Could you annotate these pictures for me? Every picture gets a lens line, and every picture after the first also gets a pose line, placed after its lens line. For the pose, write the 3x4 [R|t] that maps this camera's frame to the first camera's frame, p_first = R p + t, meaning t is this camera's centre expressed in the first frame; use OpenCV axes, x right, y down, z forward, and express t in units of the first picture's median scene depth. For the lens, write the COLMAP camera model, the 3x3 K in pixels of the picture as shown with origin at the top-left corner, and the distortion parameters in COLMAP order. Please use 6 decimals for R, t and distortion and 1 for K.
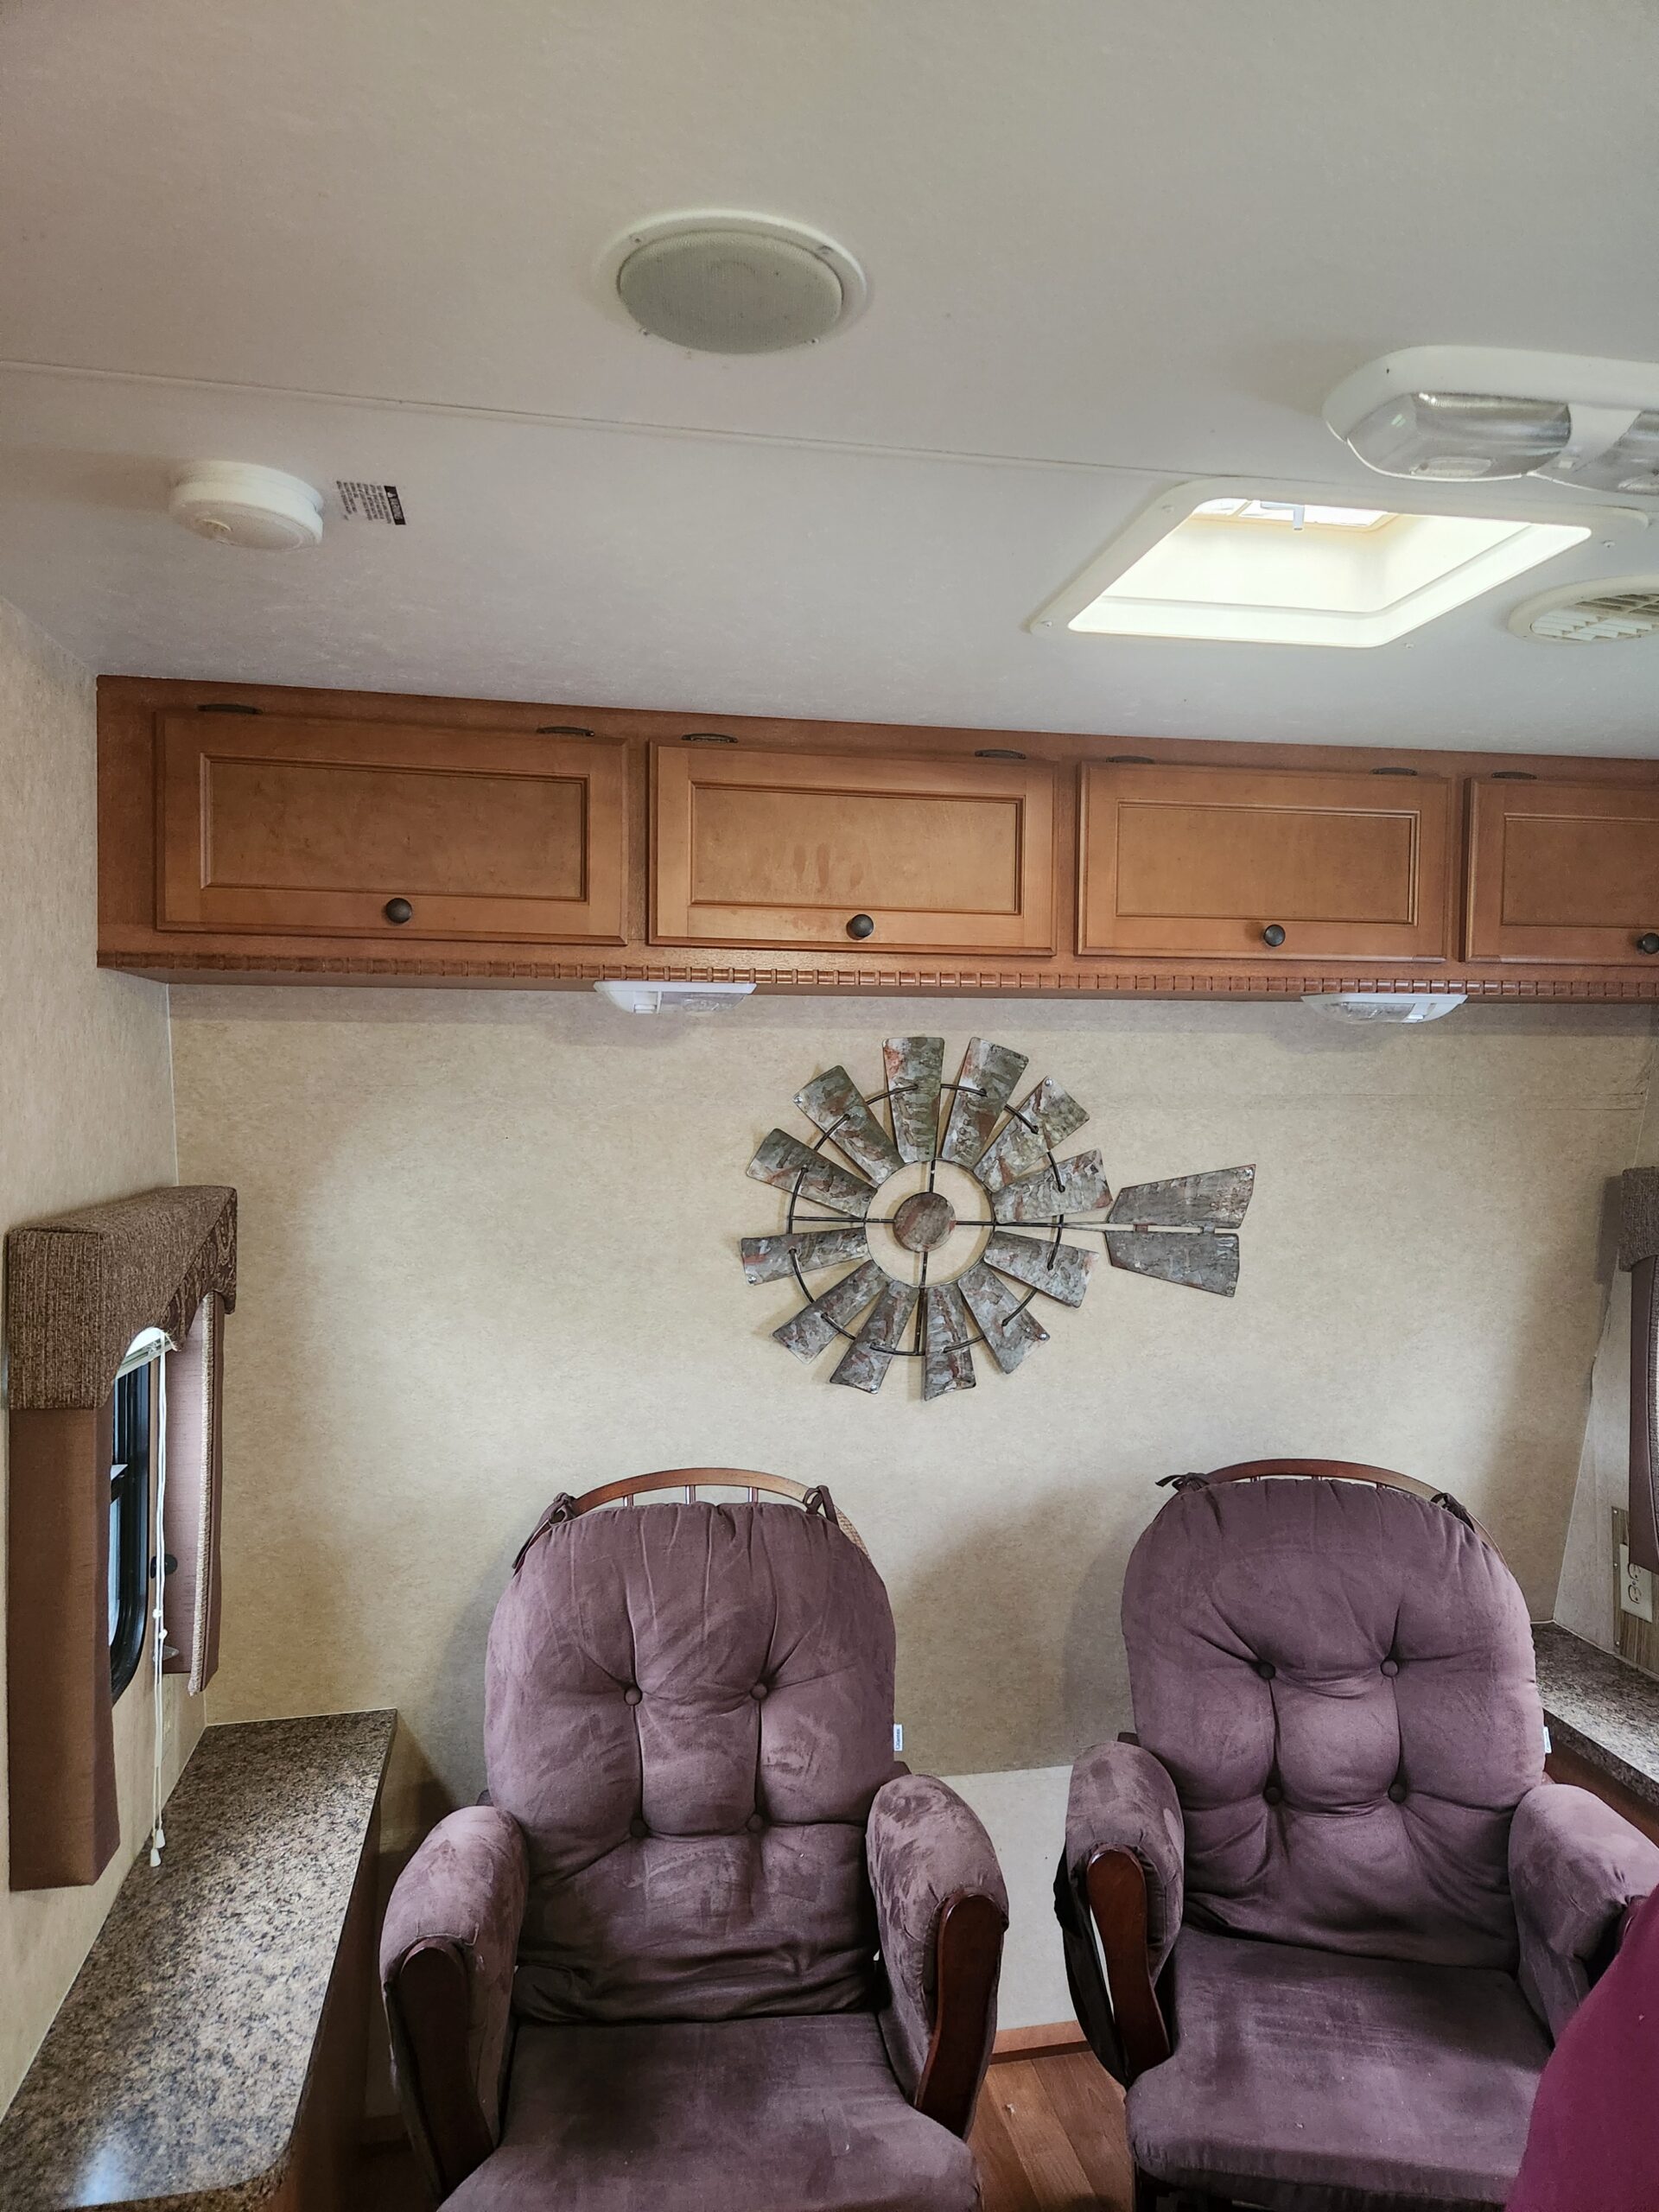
lens RADIAL K [[1475.4, 0, 829.5], [0, 1475.4, 1106.0], [0, 0, 1]] dist [0.082411, -0.071947]
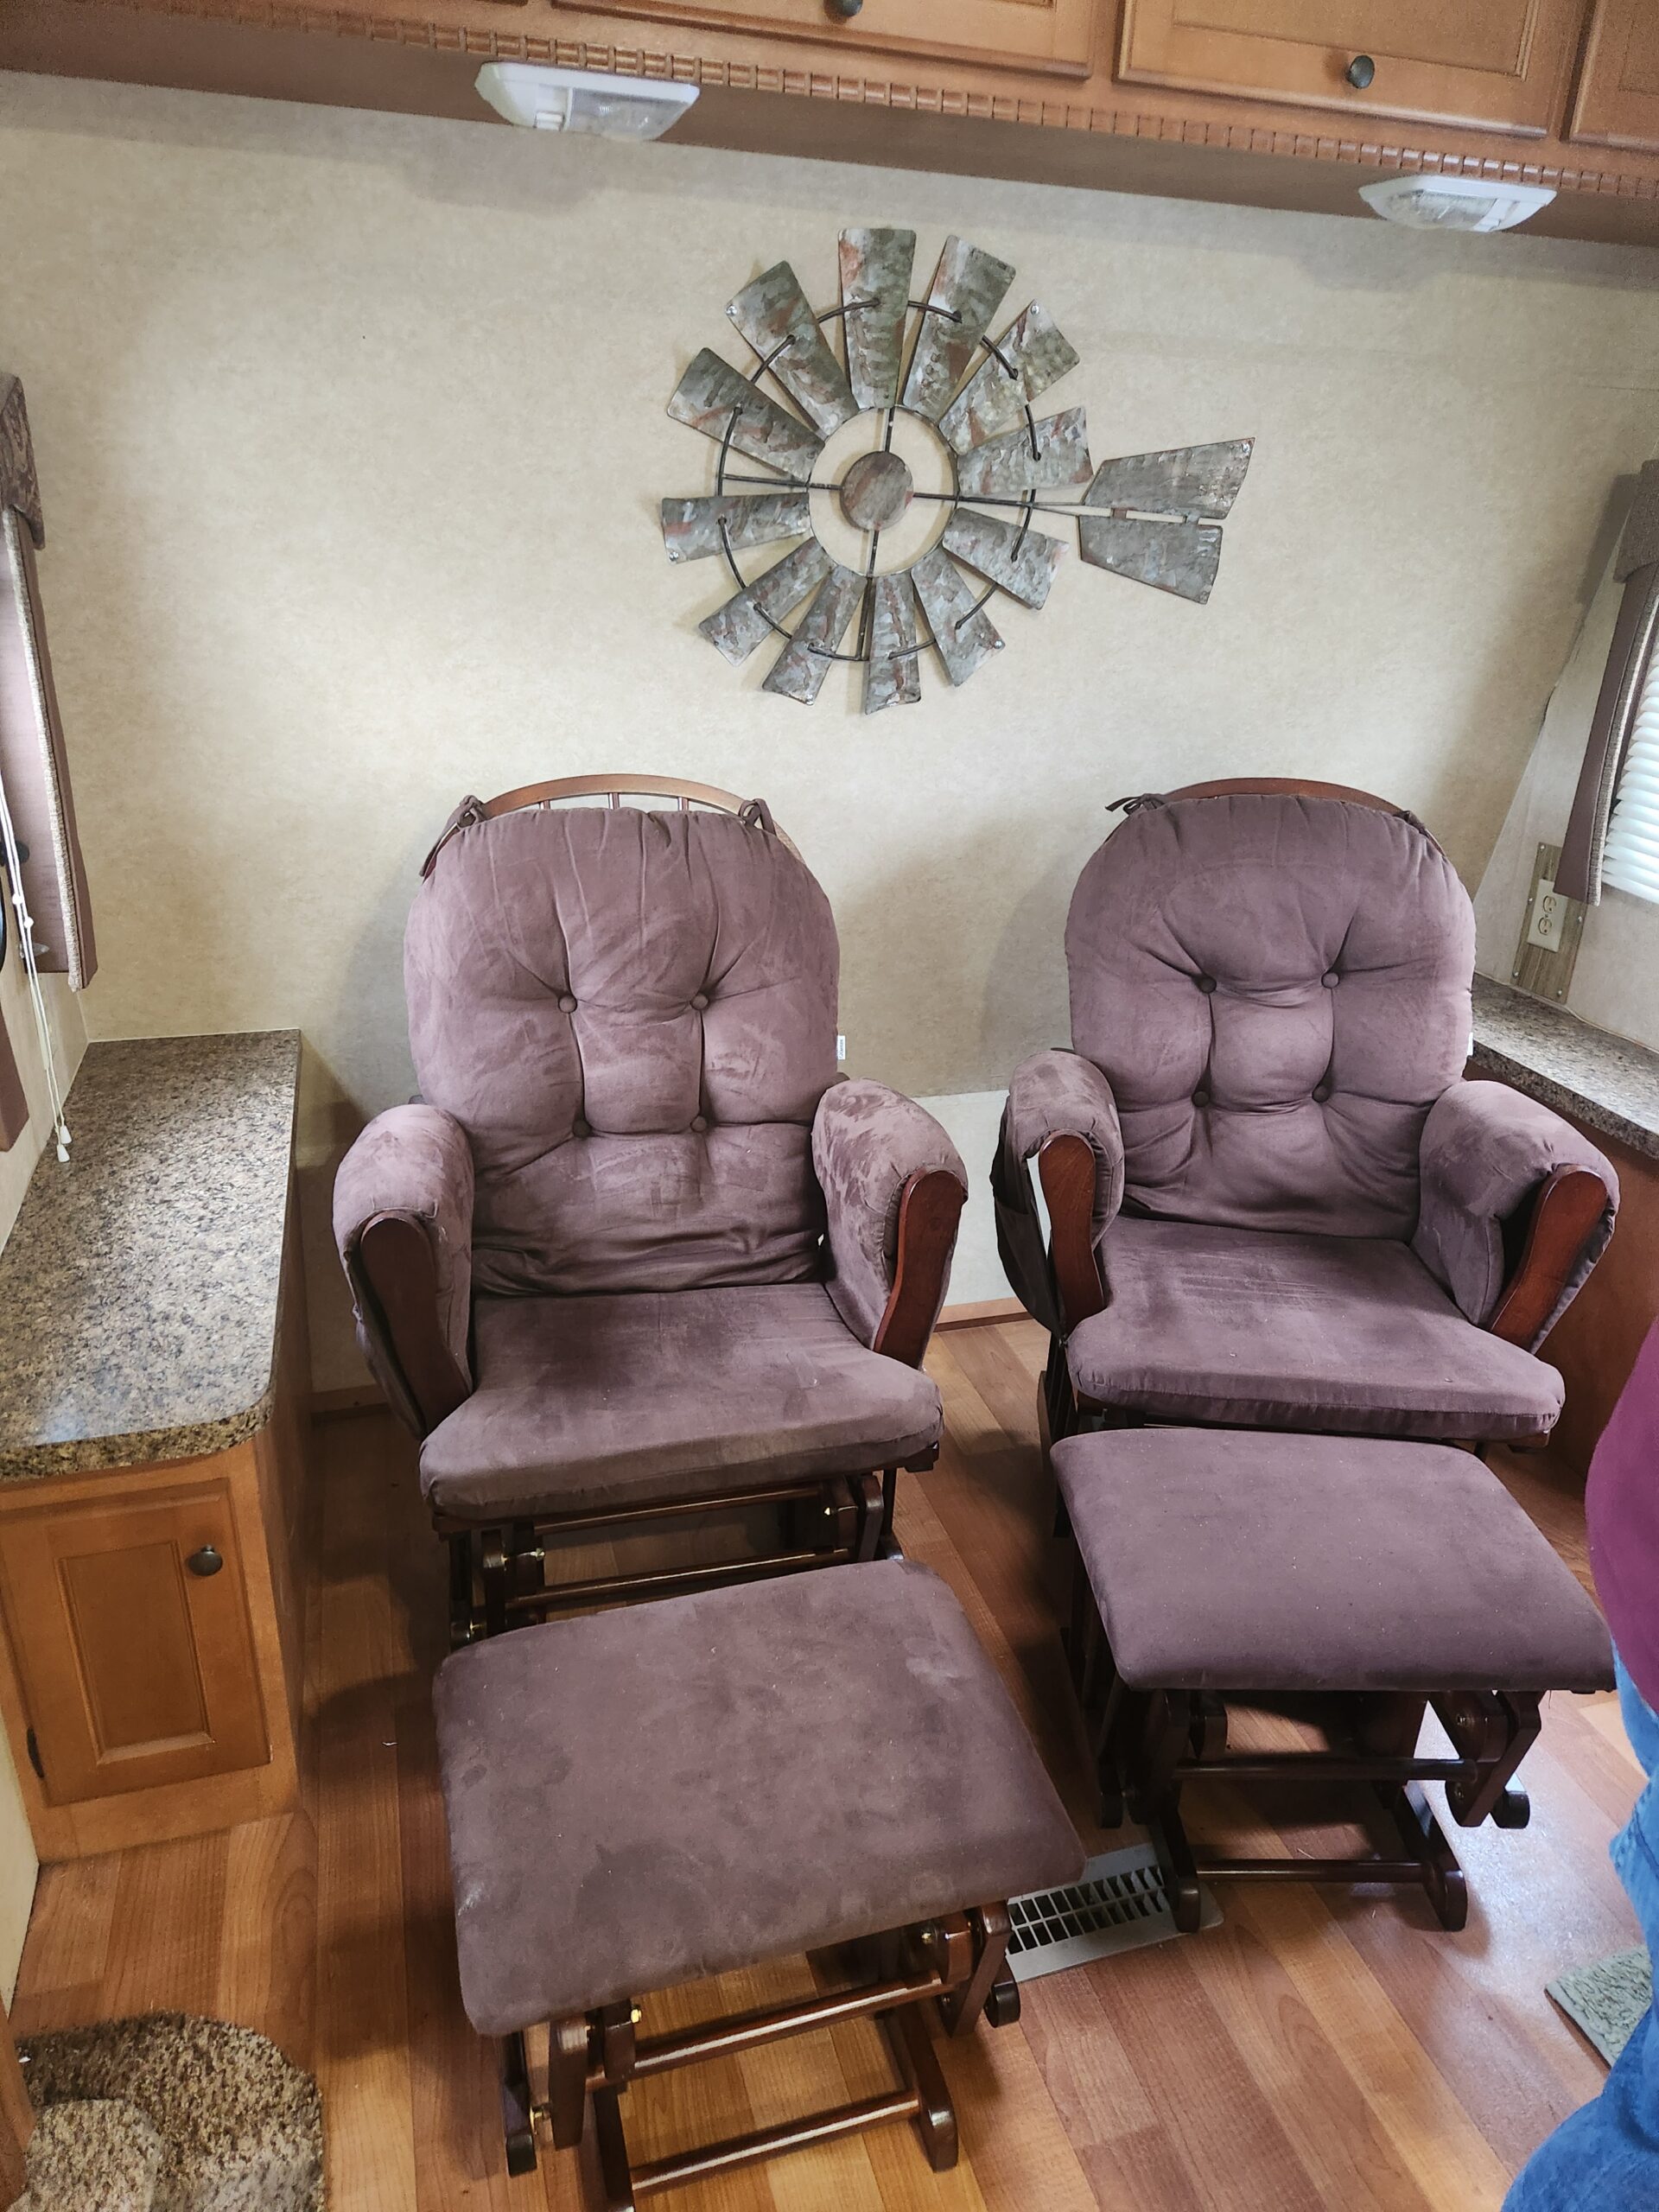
lens RADIAL K [[1488.1, 0, 819.7], [0, 1488.1, 1122.7], [0, 0, 1]] dist [0.085920, -0.084382]
pose [[0.994549, -0.009525, 0.103837, -0.068627], [-0.030497, 0.925705, 0.377016, 0.100070], [-0.099714, -0.378127, 0.920368, 0.085870]]
